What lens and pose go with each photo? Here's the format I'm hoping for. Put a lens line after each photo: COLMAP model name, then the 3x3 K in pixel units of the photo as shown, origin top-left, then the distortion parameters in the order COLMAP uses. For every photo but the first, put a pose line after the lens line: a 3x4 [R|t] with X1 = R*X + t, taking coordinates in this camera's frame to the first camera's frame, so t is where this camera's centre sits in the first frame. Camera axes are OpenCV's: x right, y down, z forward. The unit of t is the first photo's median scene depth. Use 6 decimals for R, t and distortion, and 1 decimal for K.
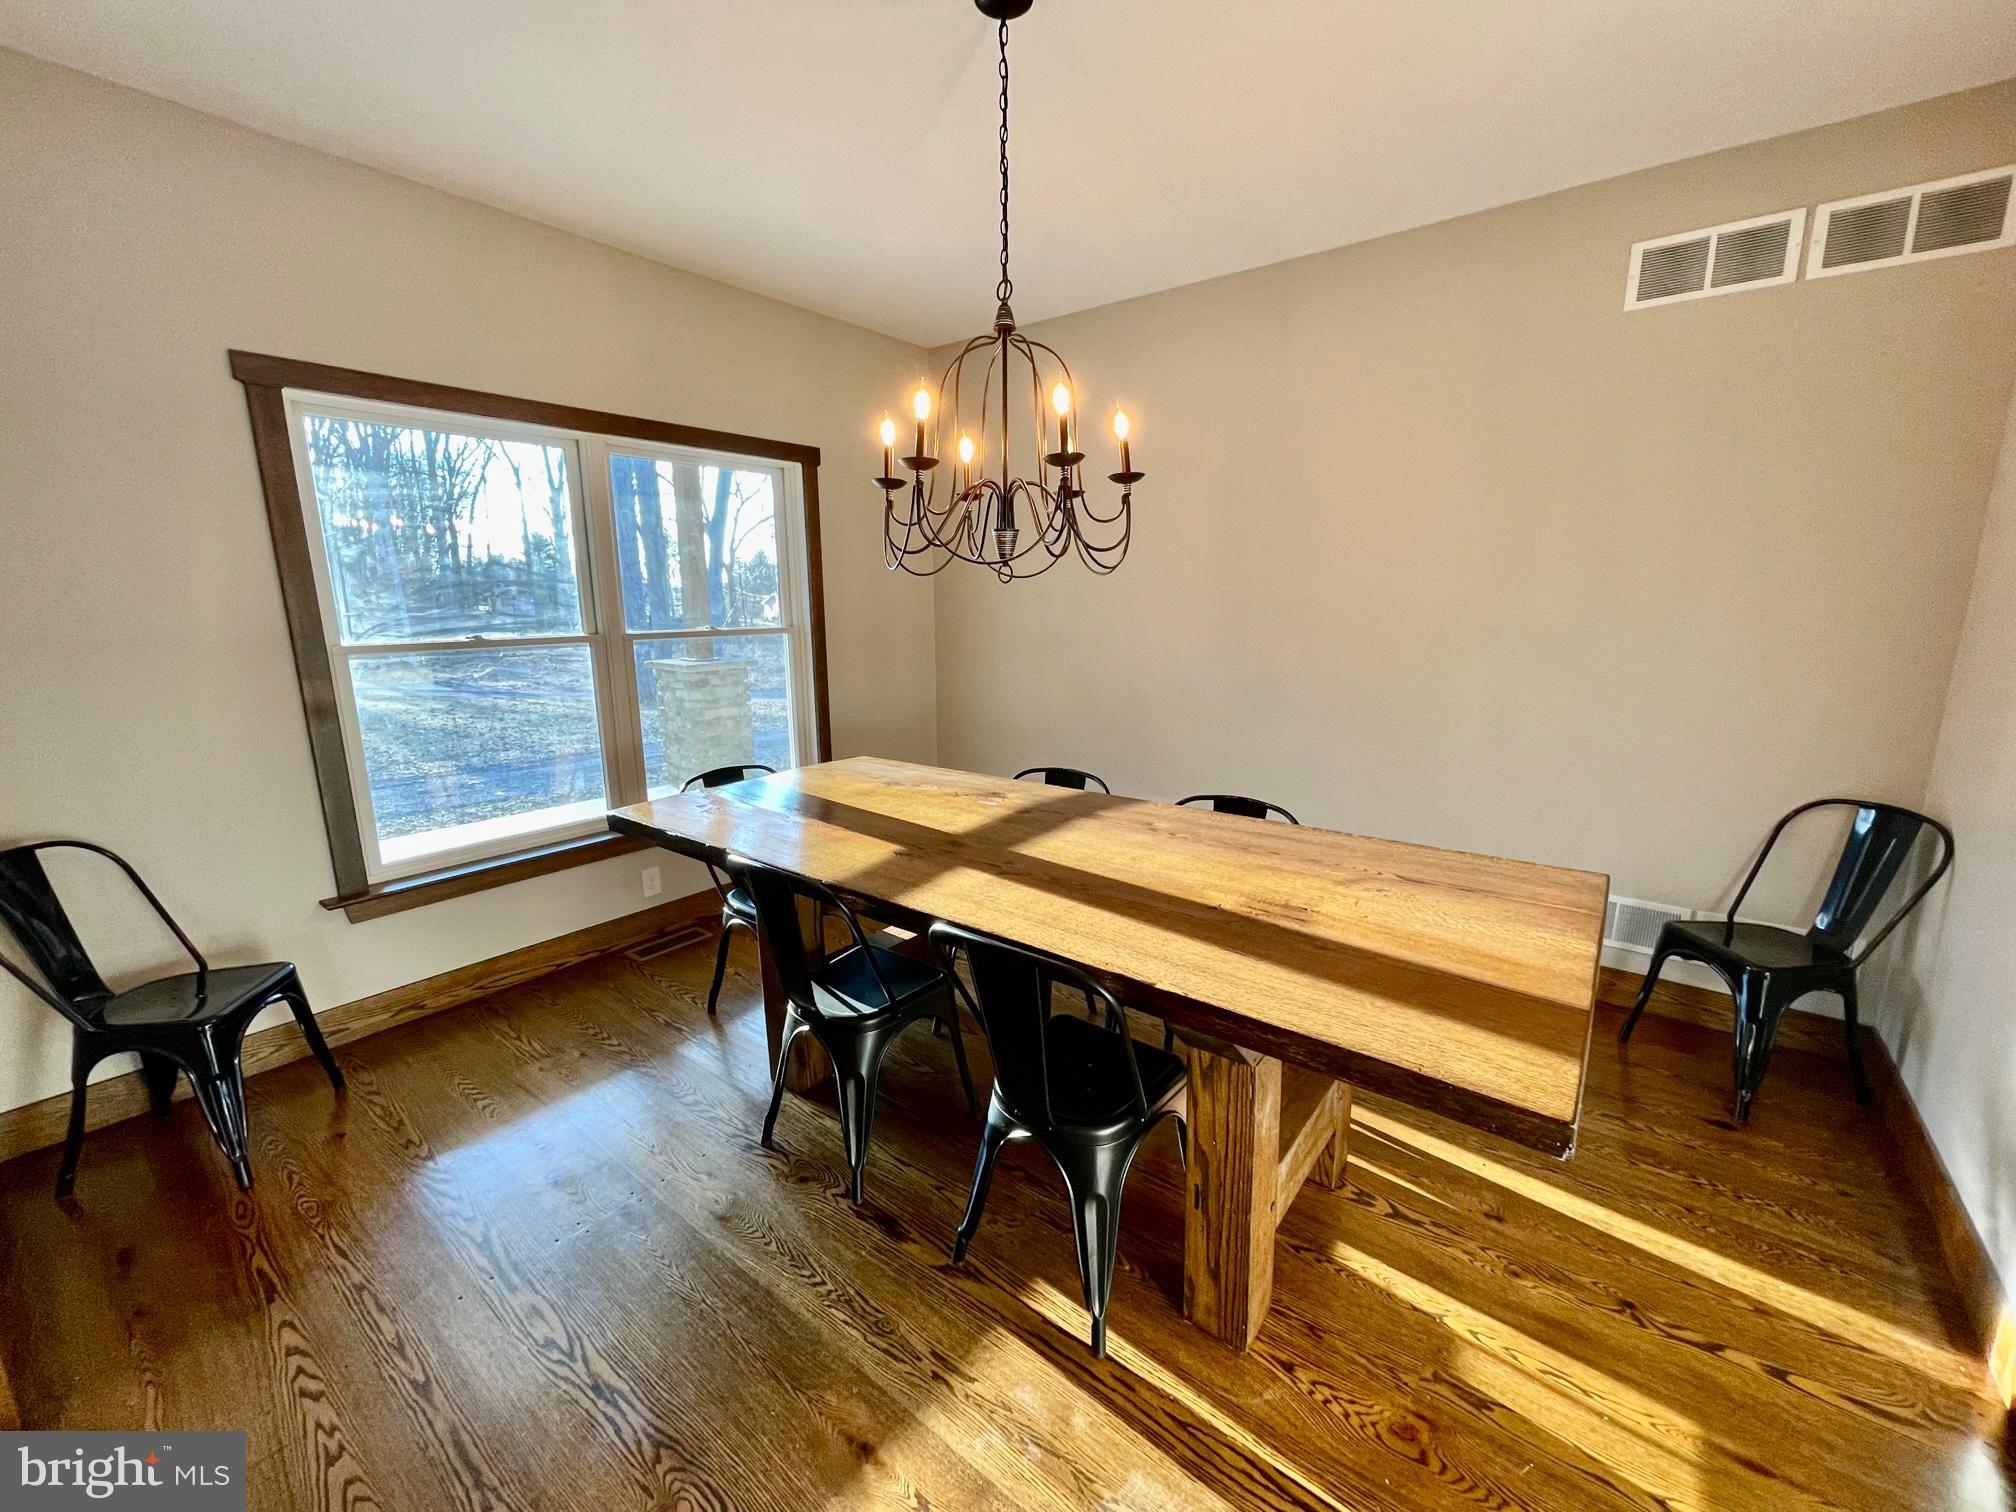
lens RADIAL K [[805.4, 0, 1027.5], [0, 805.4, 755.6], [0, 0, 1]] dist [-0.008639, -0.000072]
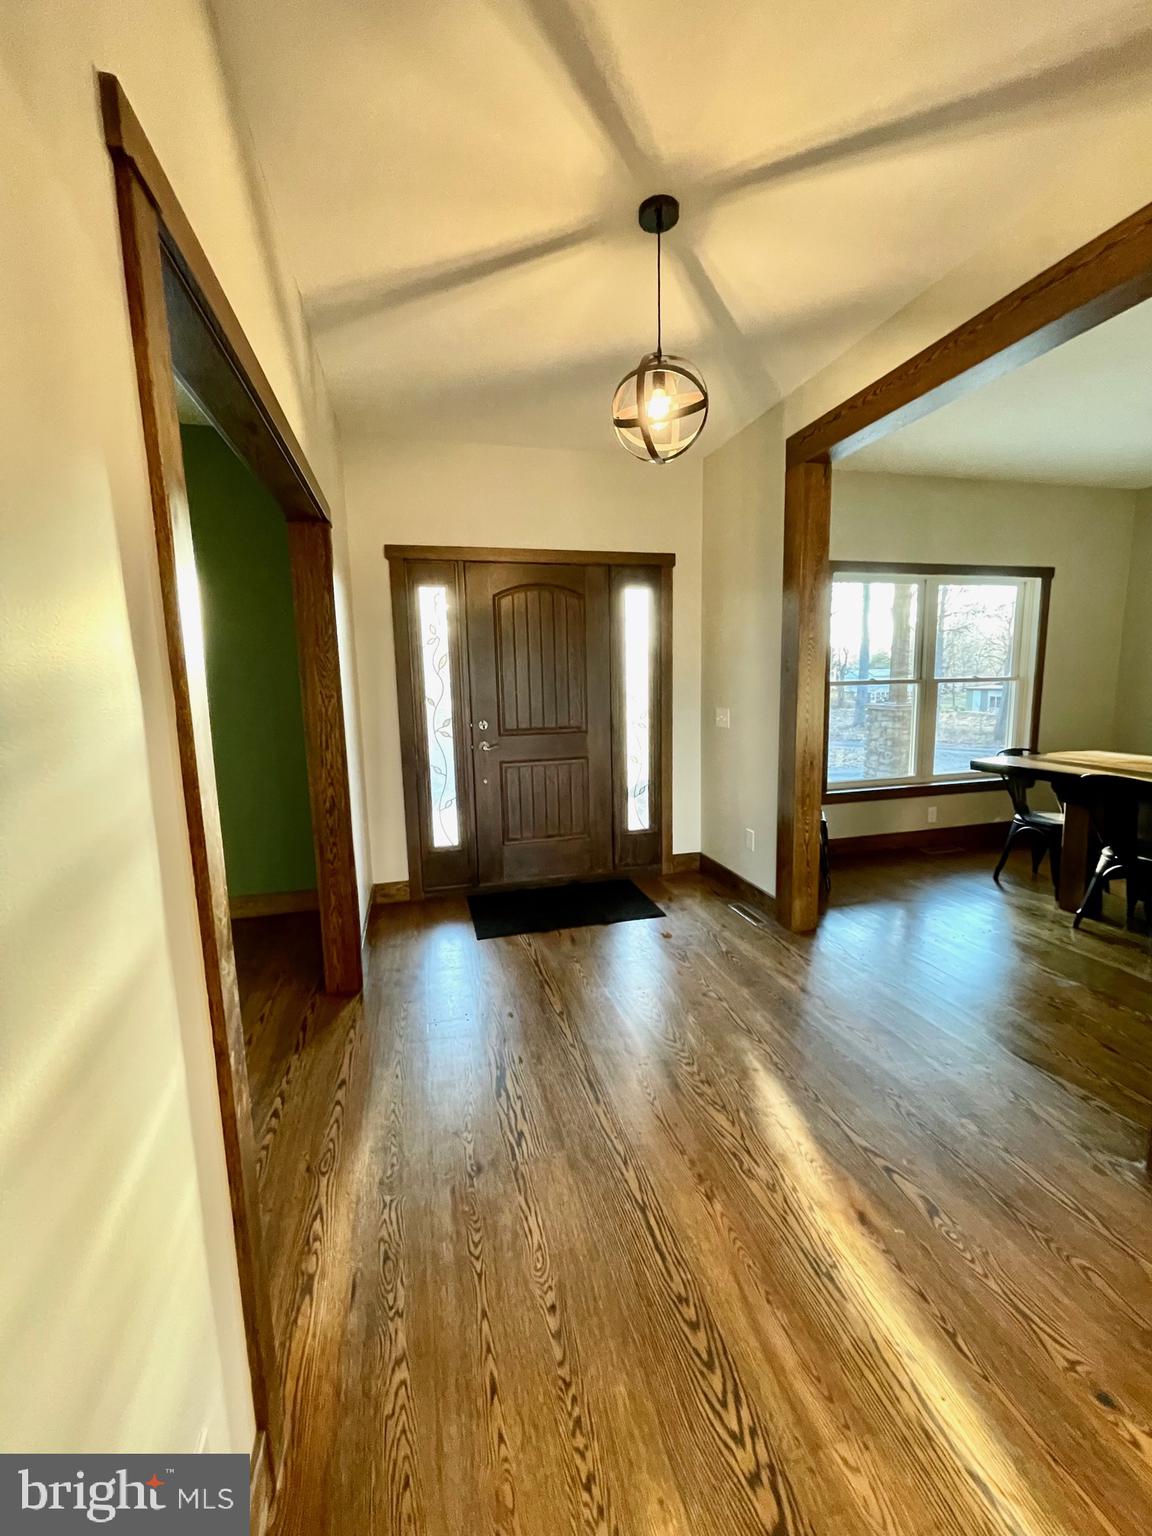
lens RADIAL K [[620.8, 0, 580.4], [0, 620.8, 767.3], [0, 0, 1]] dist [-0.000896, -0.000085]
pose [[0.788330, 0.081520, -0.609829, -0.433470], [-0.108837, 0.994029, -0.007816, 0.258308], [0.605550, 0.072533, 0.792495, -1.063153]]
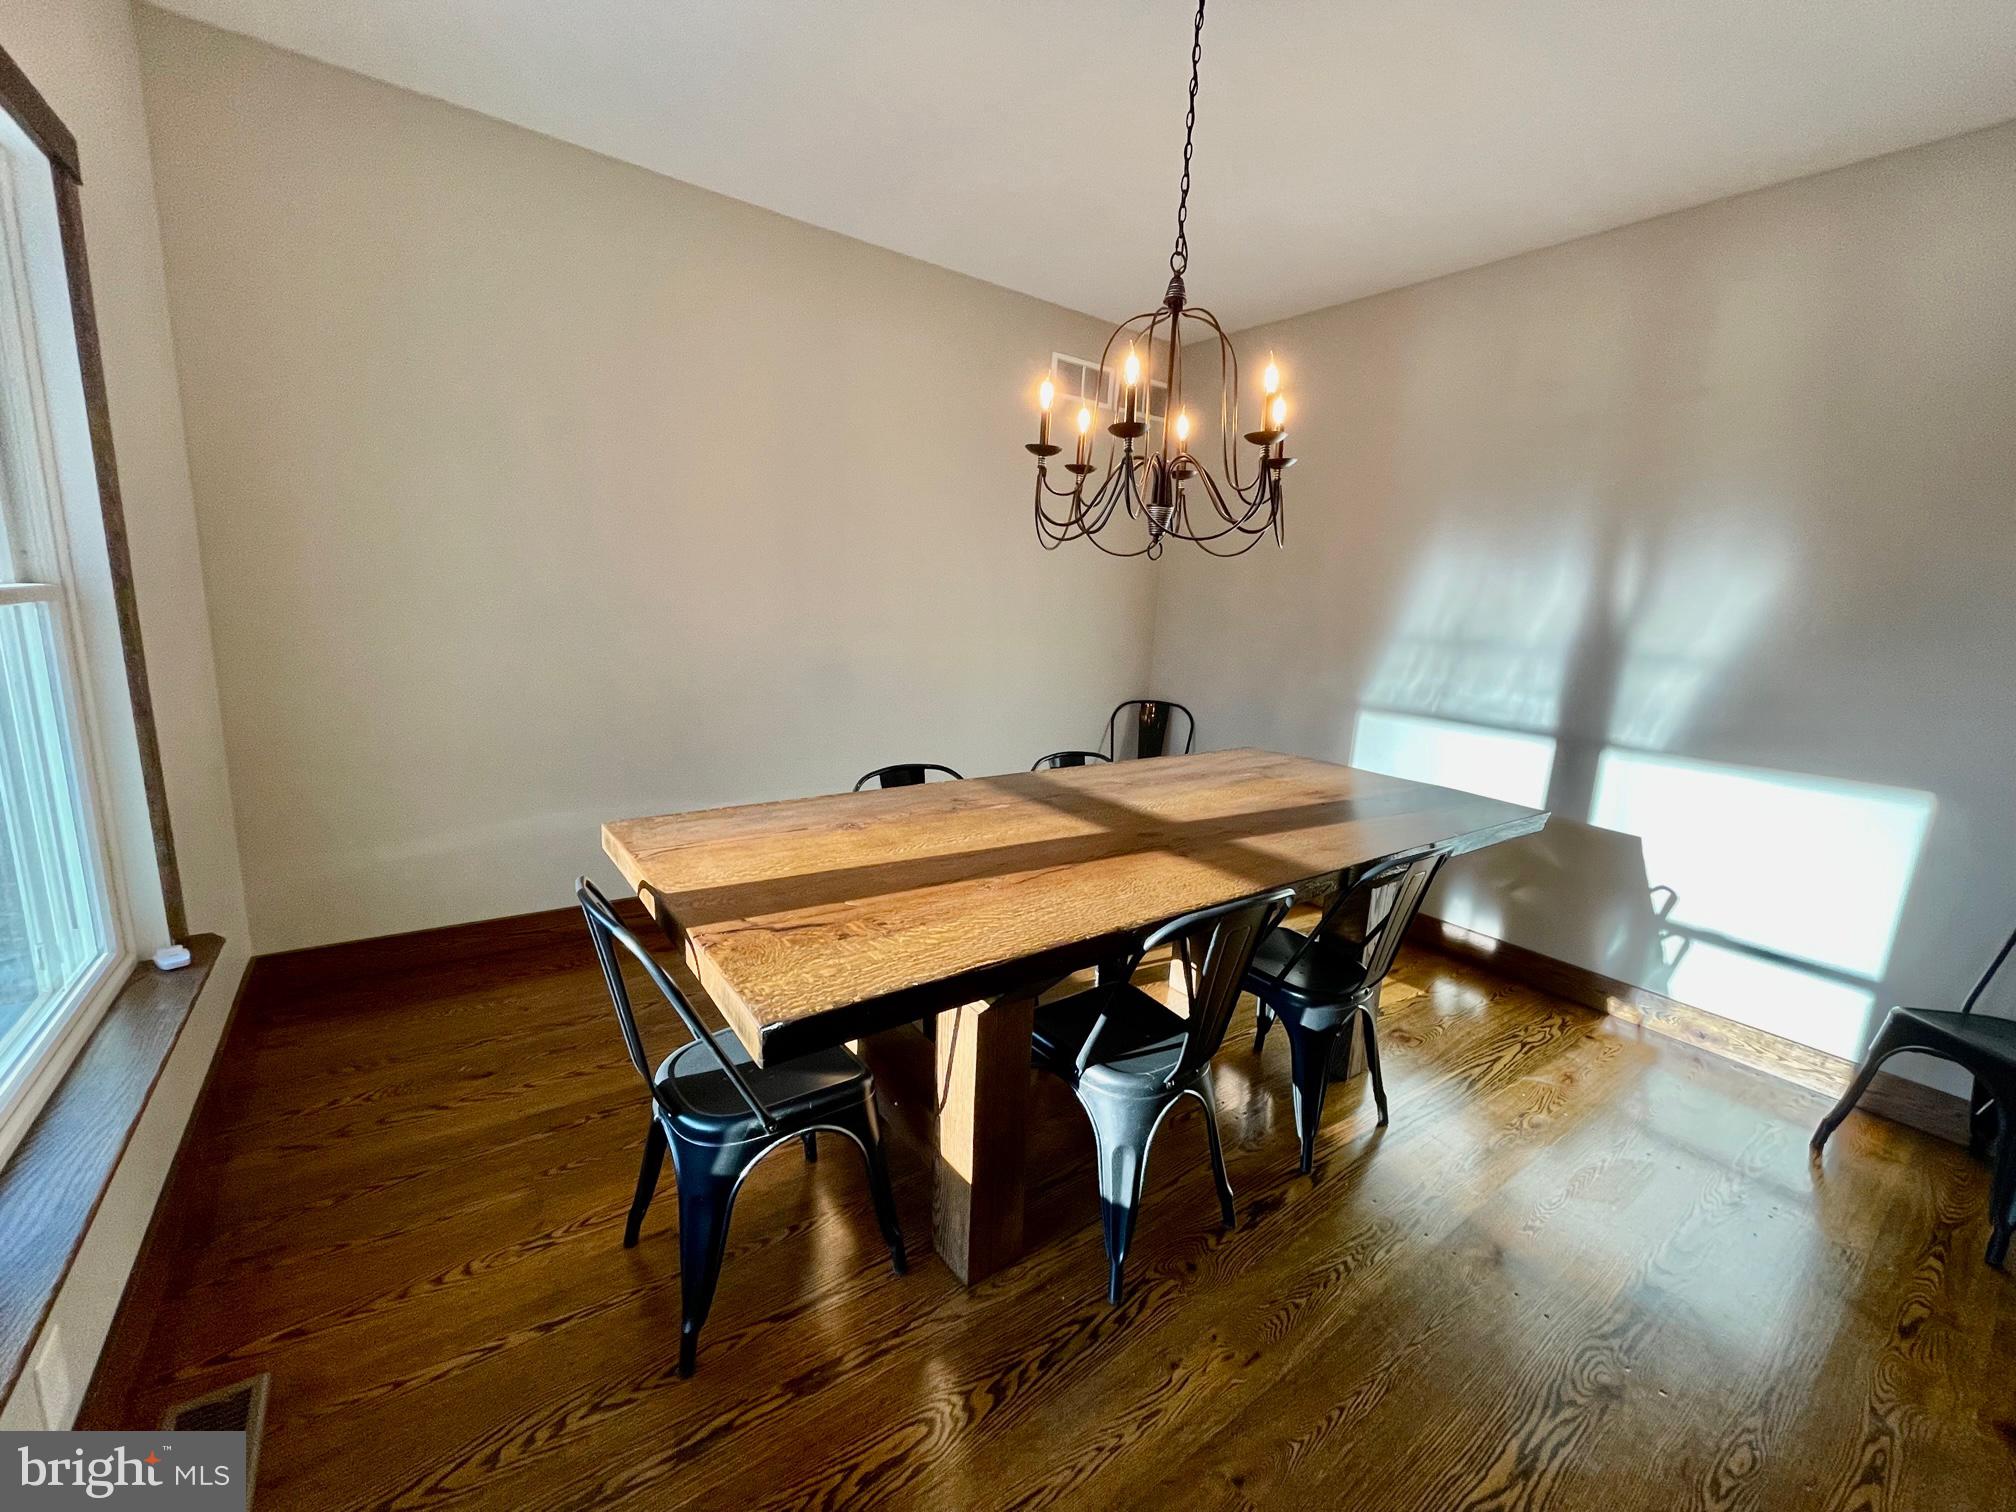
lens RADIAL K [[796.5, 0, 954.1], [0, 796.5, 755.1], [0, 0, 1]] dist [-0.017579, -0.000213]
pose [[0.312123, -0.163584, 0.935852, -1.059112], [0.131675, 0.983006, 0.127911, -0.137480], [-0.940872, 0.083305, 0.328359, 0.935731]]
